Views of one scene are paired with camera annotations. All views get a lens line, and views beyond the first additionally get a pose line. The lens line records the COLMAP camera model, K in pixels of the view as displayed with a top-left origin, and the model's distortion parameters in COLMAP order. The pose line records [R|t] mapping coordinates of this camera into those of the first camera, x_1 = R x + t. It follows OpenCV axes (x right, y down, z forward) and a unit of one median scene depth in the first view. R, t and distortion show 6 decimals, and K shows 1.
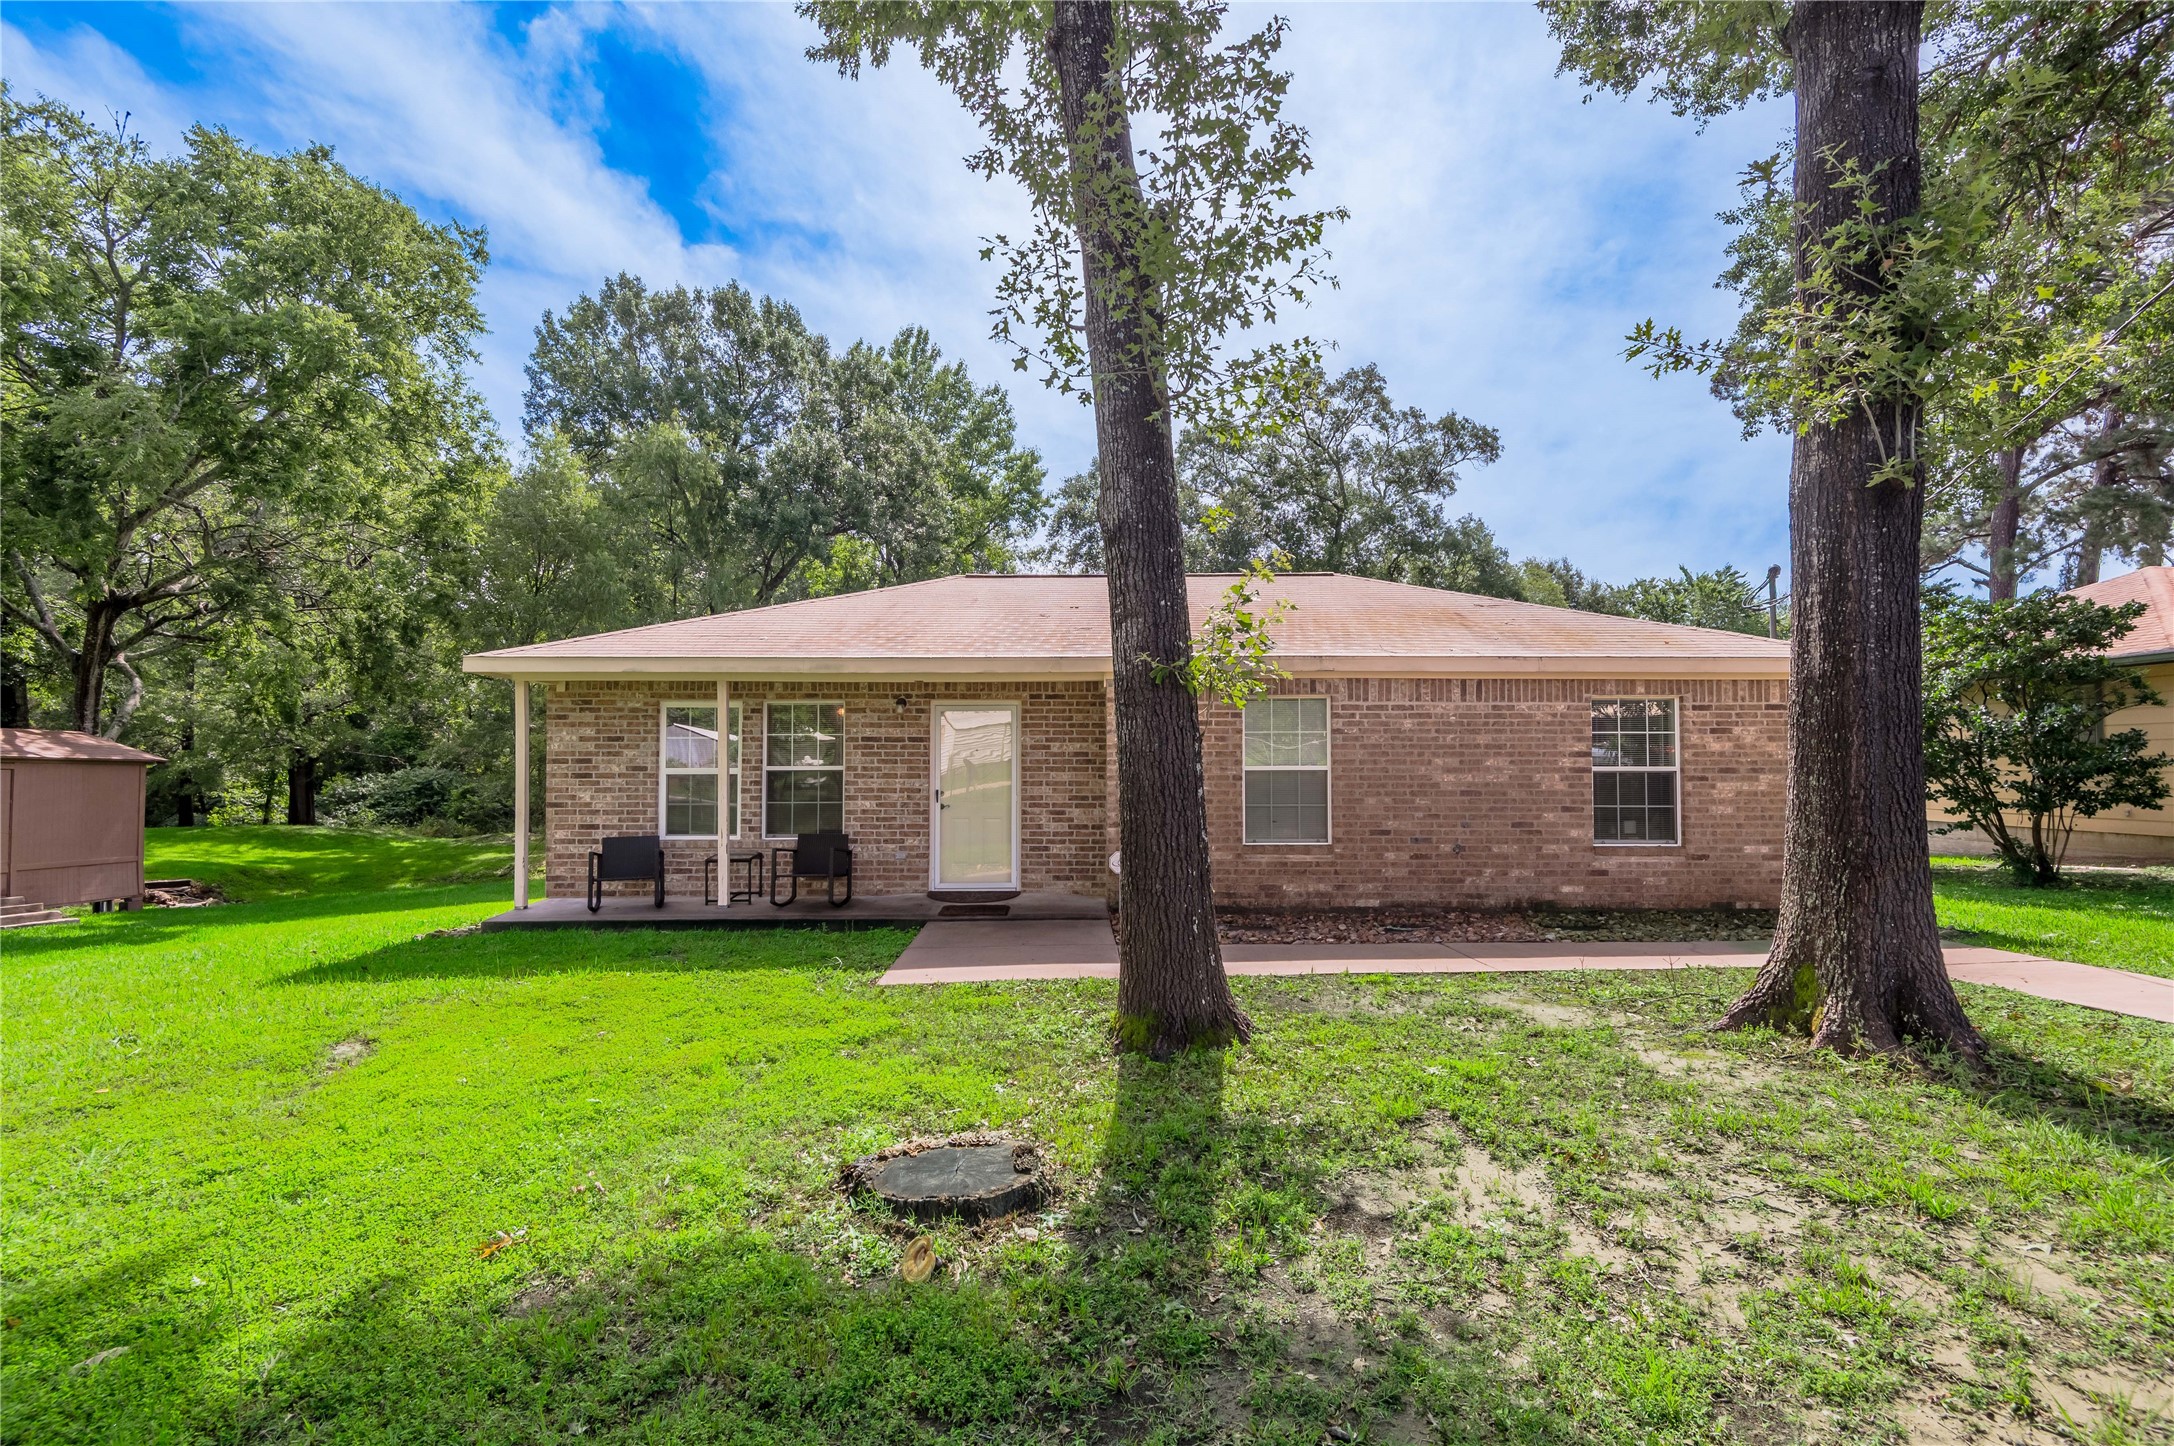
lens RADIAL K [[996.3, 0, 1087.0], [0, 996.3, 723.0], [0, 0, 1]] dist [0.046883, -0.024207]
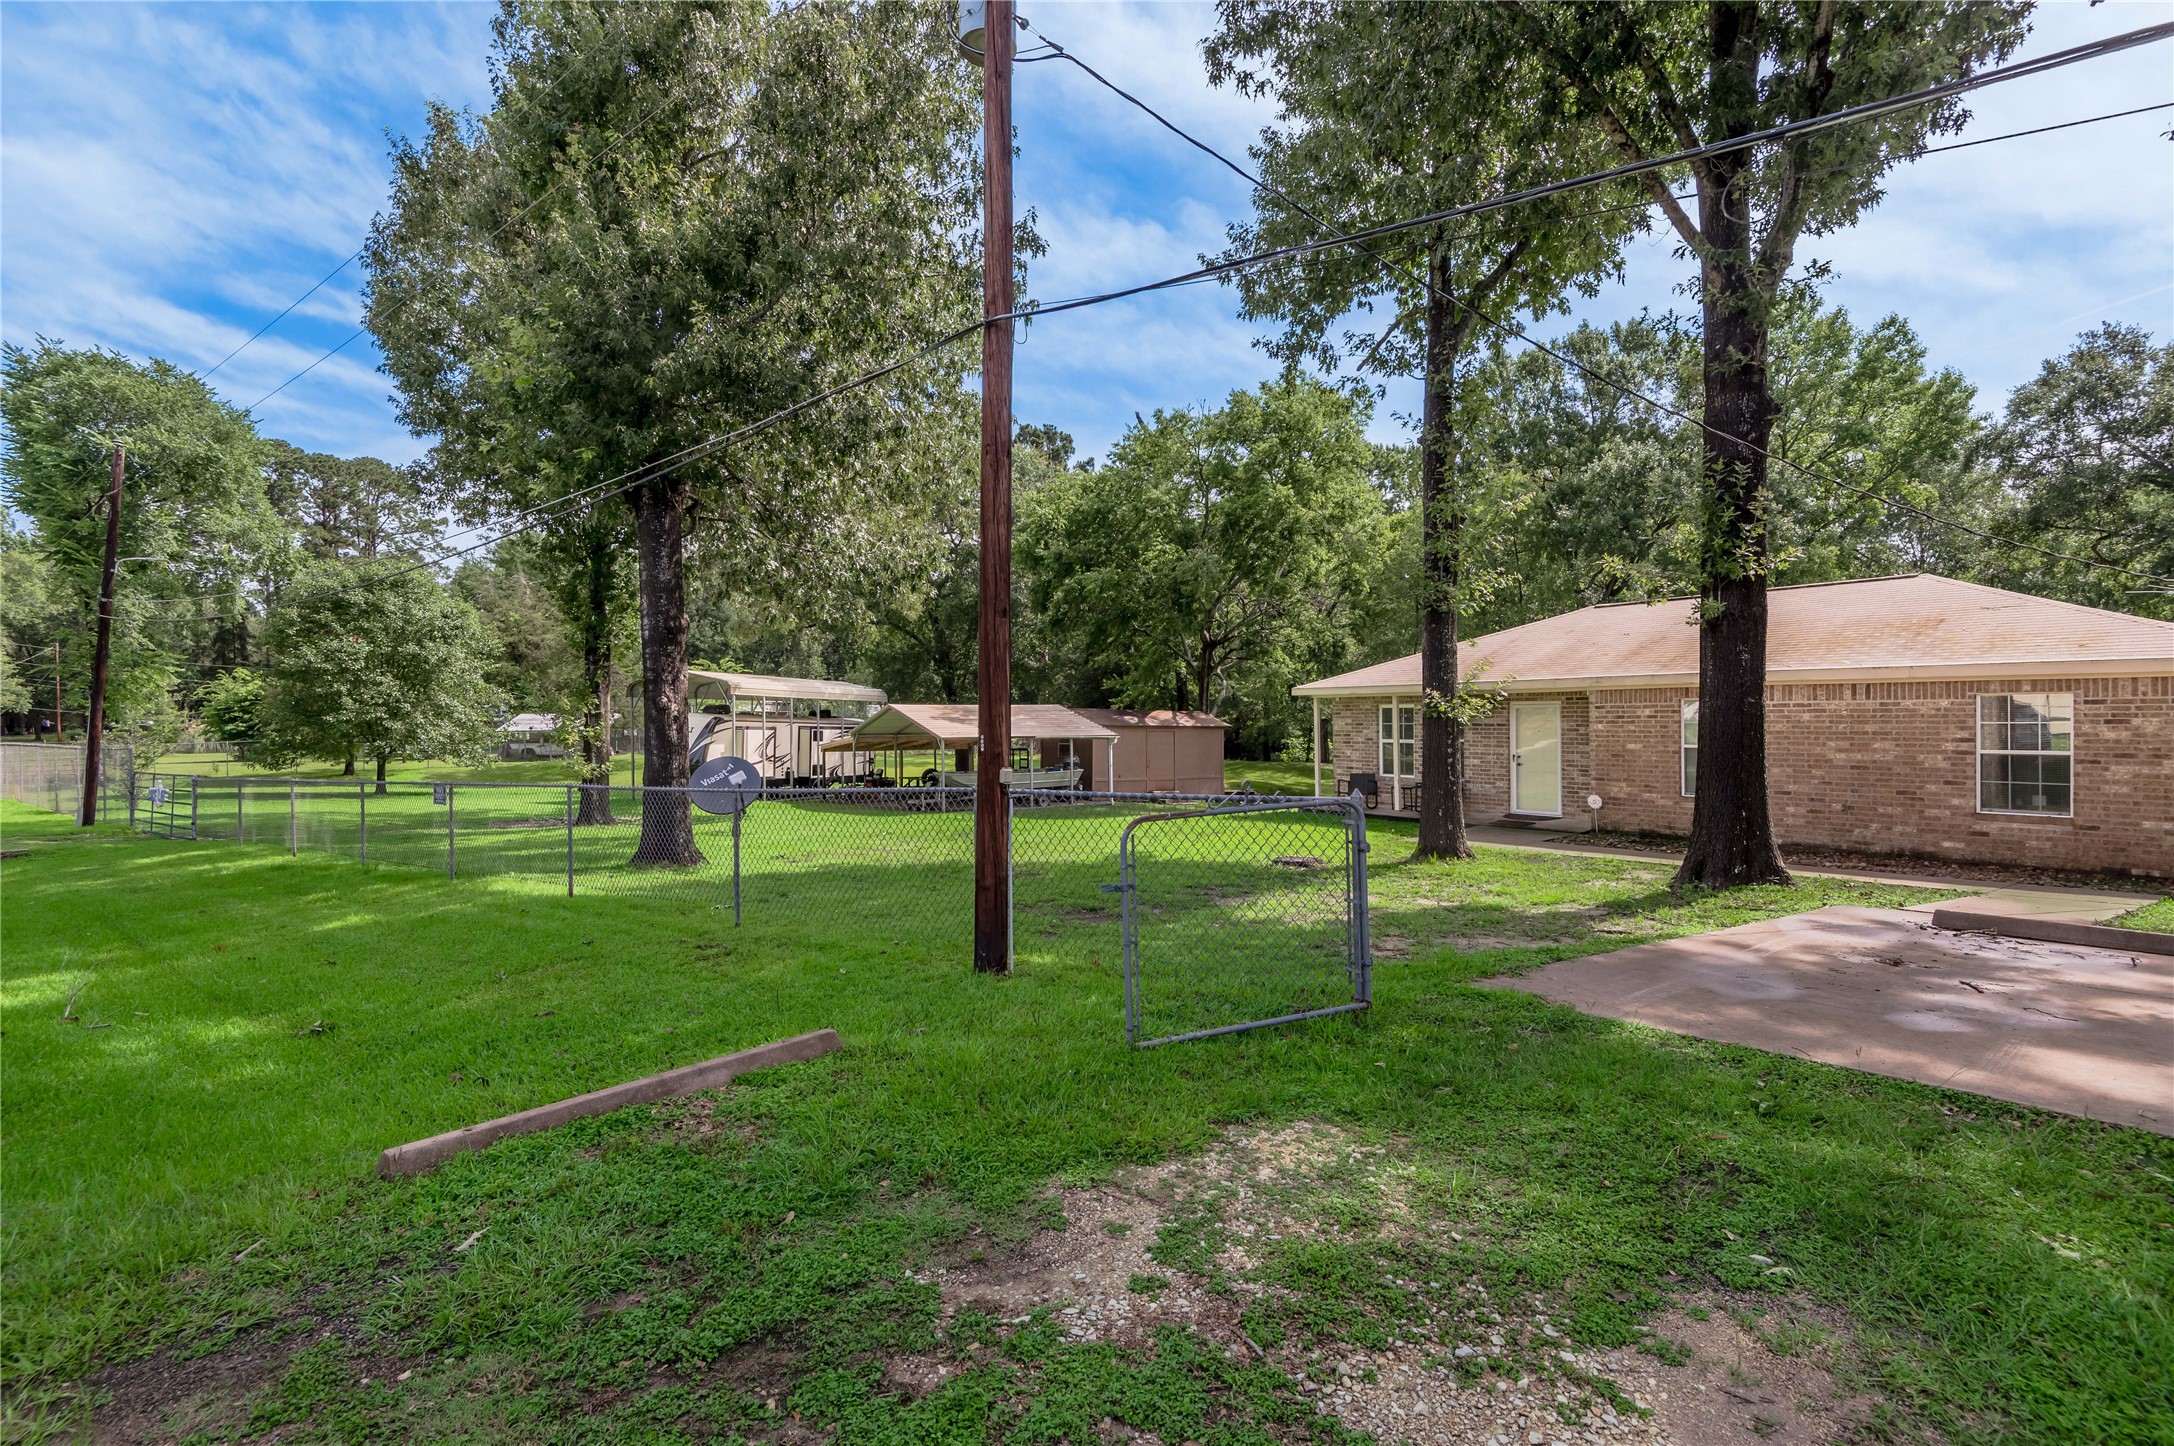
lens RADIAL K [[995.4, 0, 1087.0], [0, 995.4, 723.0], [0, 0, 1]] dist [0.022030, -0.016122]
pose [[0.590161, 0.001639, -0.807284, 0.797279], [0.037753, 0.998848, 0.029627, -0.064816], [0.806403, -0.047962, 0.589419, -0.591966]]
